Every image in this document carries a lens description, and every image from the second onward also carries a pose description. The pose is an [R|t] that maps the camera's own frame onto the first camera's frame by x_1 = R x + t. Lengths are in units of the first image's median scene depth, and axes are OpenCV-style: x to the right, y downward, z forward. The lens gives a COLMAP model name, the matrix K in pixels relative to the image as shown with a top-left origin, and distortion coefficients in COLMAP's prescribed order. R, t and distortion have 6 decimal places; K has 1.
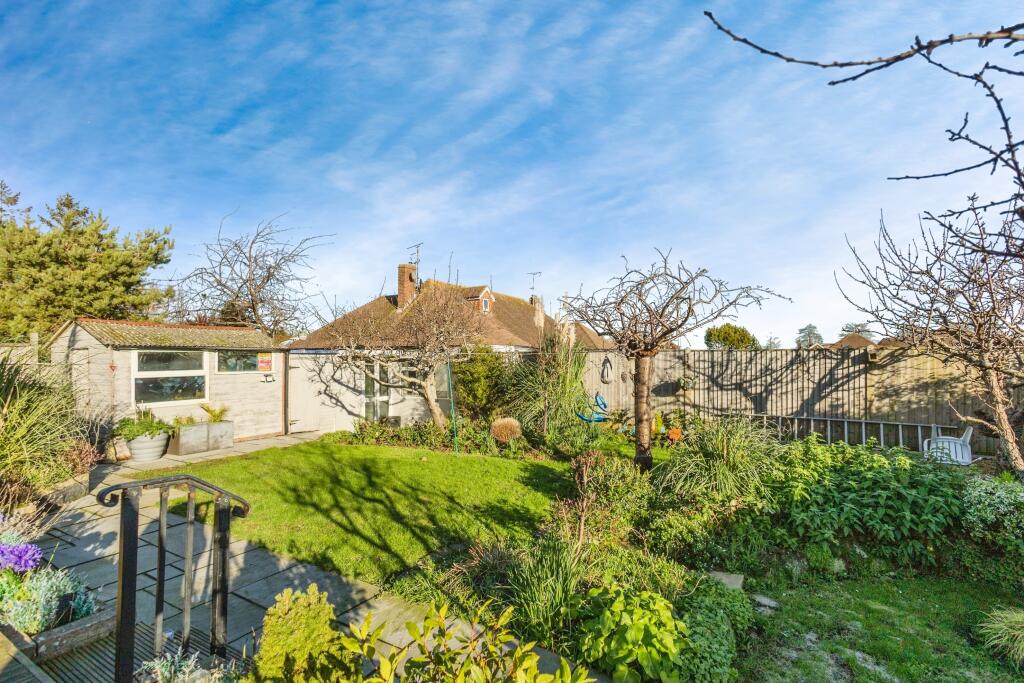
lens RADIAL K [[478.0, 0, 512.0], [0, 478.0, 351.2], [0, 0, 1]] dist [0.016818, -0.000333]
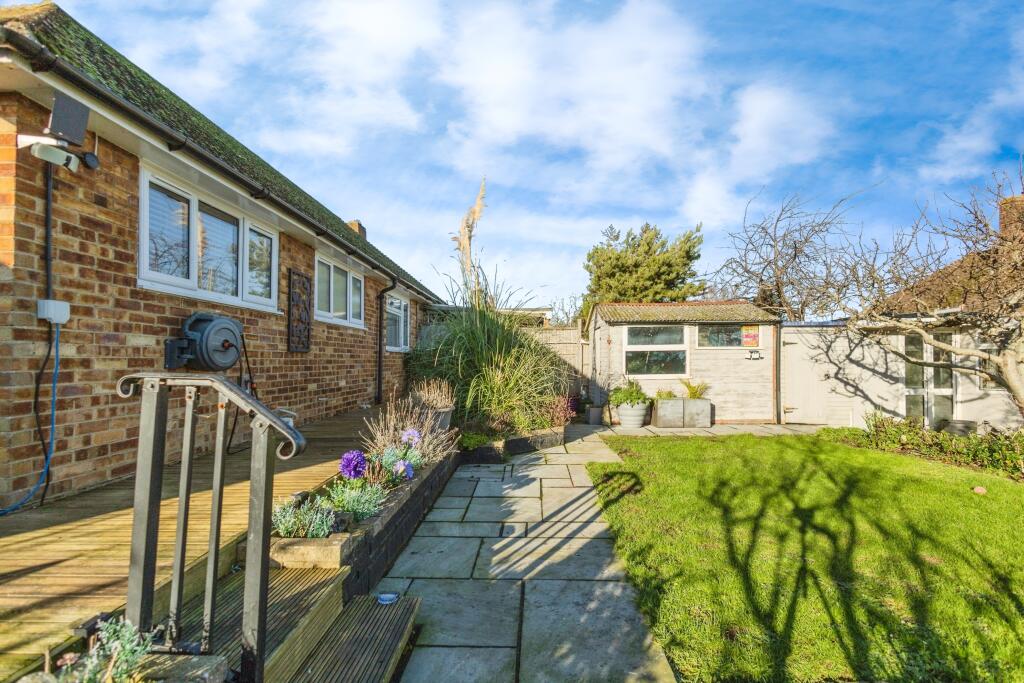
lens RADIAL K [[478.0, 0, 512.0], [0, 478.0, 351.2], [0, 0, 1]] dist [0.016818, -0.000333]
pose [[0.494324, -0.011558, -0.869201, 0.027559], [0.018088, 0.999832, -0.003009, 0.048457], [0.869089, -0.014234, 0.494450, 0.216399]]
